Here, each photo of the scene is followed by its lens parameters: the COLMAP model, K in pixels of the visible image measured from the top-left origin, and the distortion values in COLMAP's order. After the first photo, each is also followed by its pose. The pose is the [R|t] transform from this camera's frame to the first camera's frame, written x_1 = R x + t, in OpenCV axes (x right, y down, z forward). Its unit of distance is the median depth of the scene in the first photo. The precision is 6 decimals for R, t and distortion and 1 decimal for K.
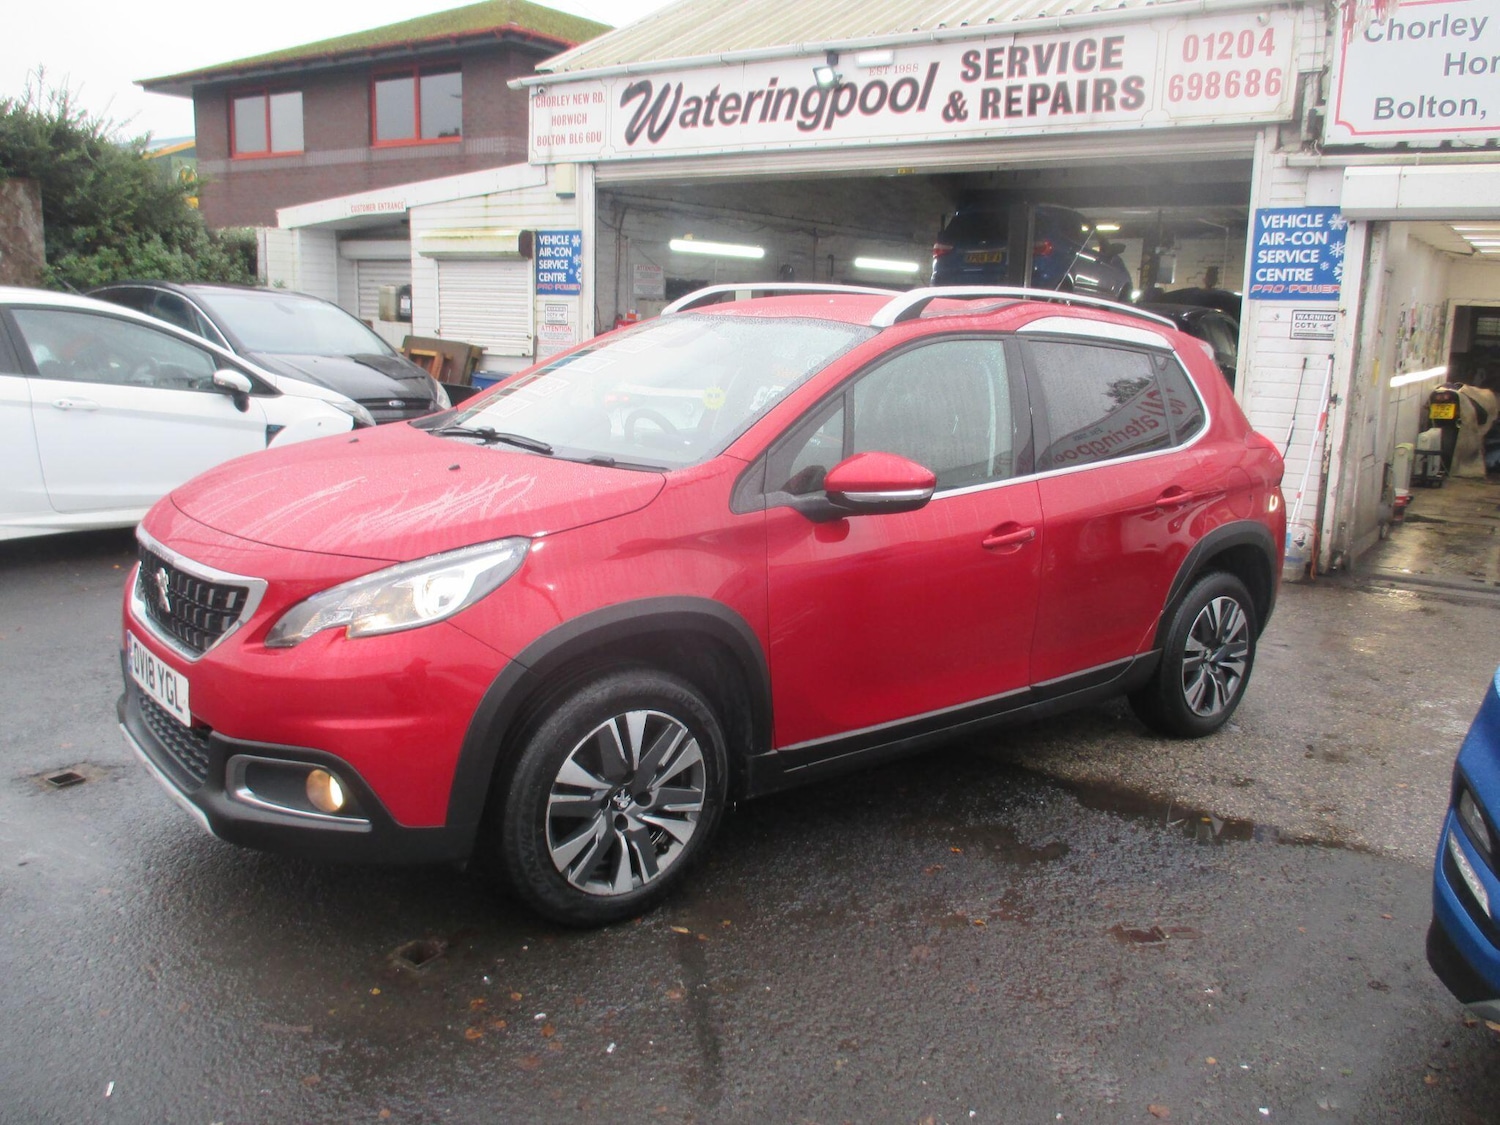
lens RADIAL K [[1237.9, 0, 753.3], [0, 1237.9, 556.8], [0, 0, 1]] dist [-0.028014, -0.005046]
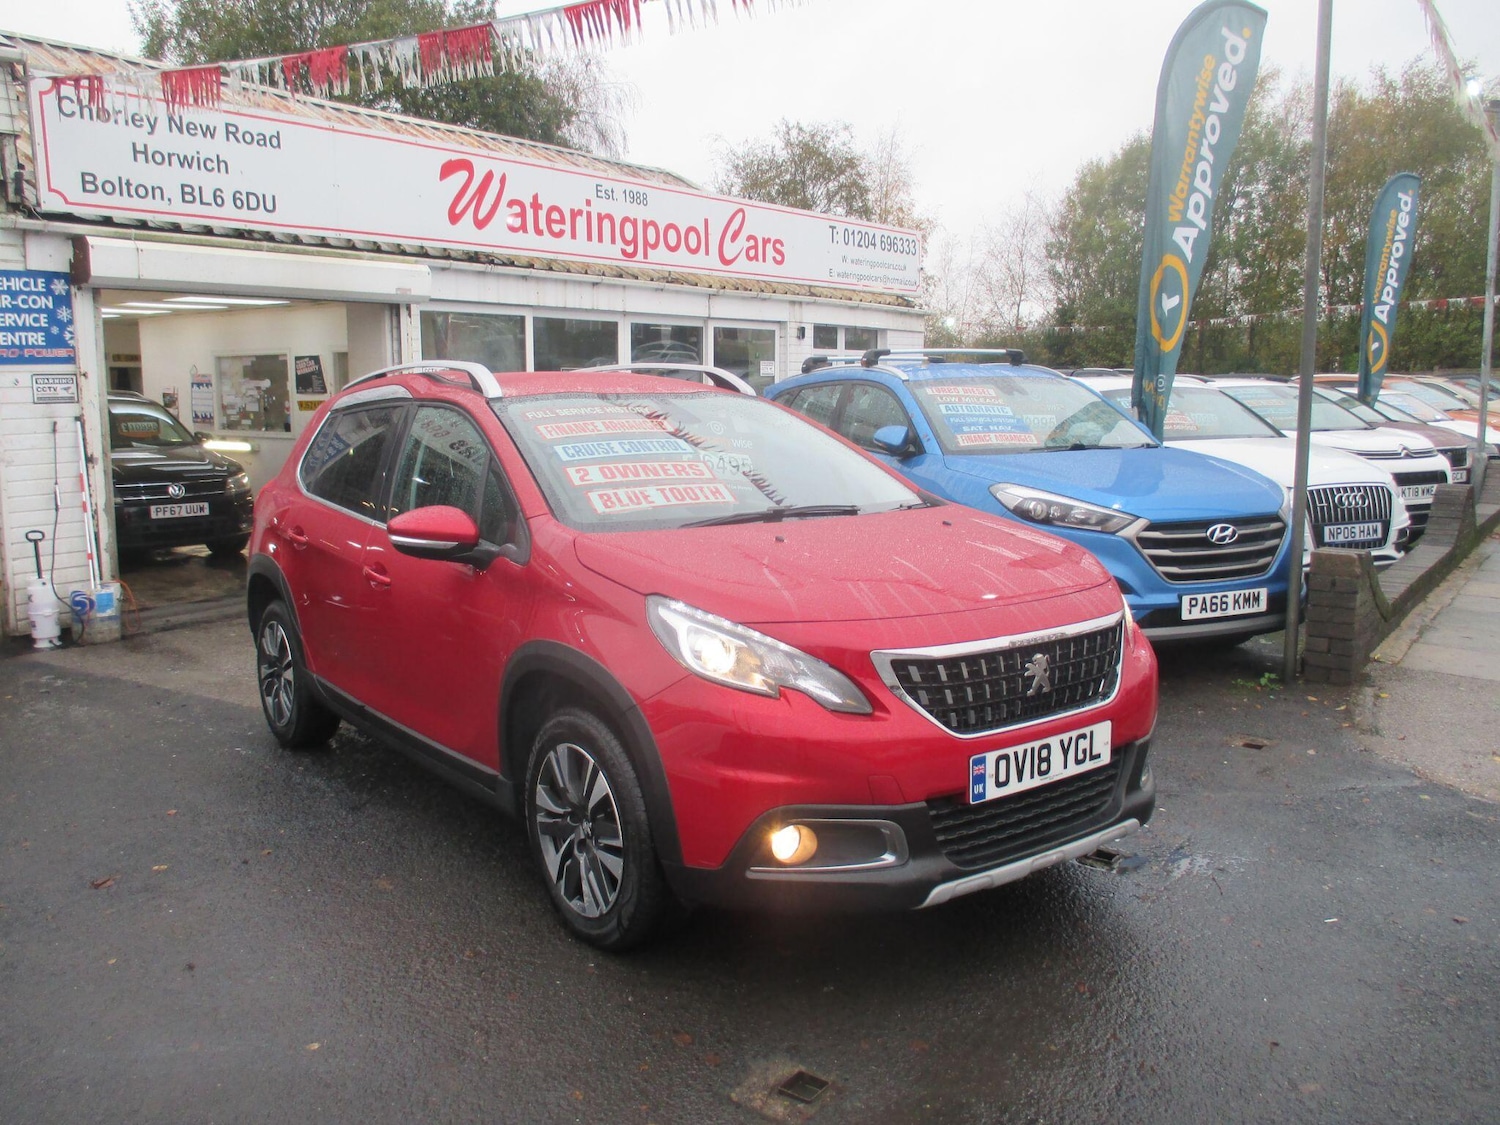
lens RADIAL K [[1245.3, 0, 750.7], [0, 1245.3, 543.2], [0, 0, 1]] dist [-0.029989, -0.000980]
pose [[0.046951, -0.157645, 0.986379, -0.498669], [0.205434, 0.967883, 0.144910, -0.091645], [-0.977544, 0.195832, 0.077829, 0.376260]]
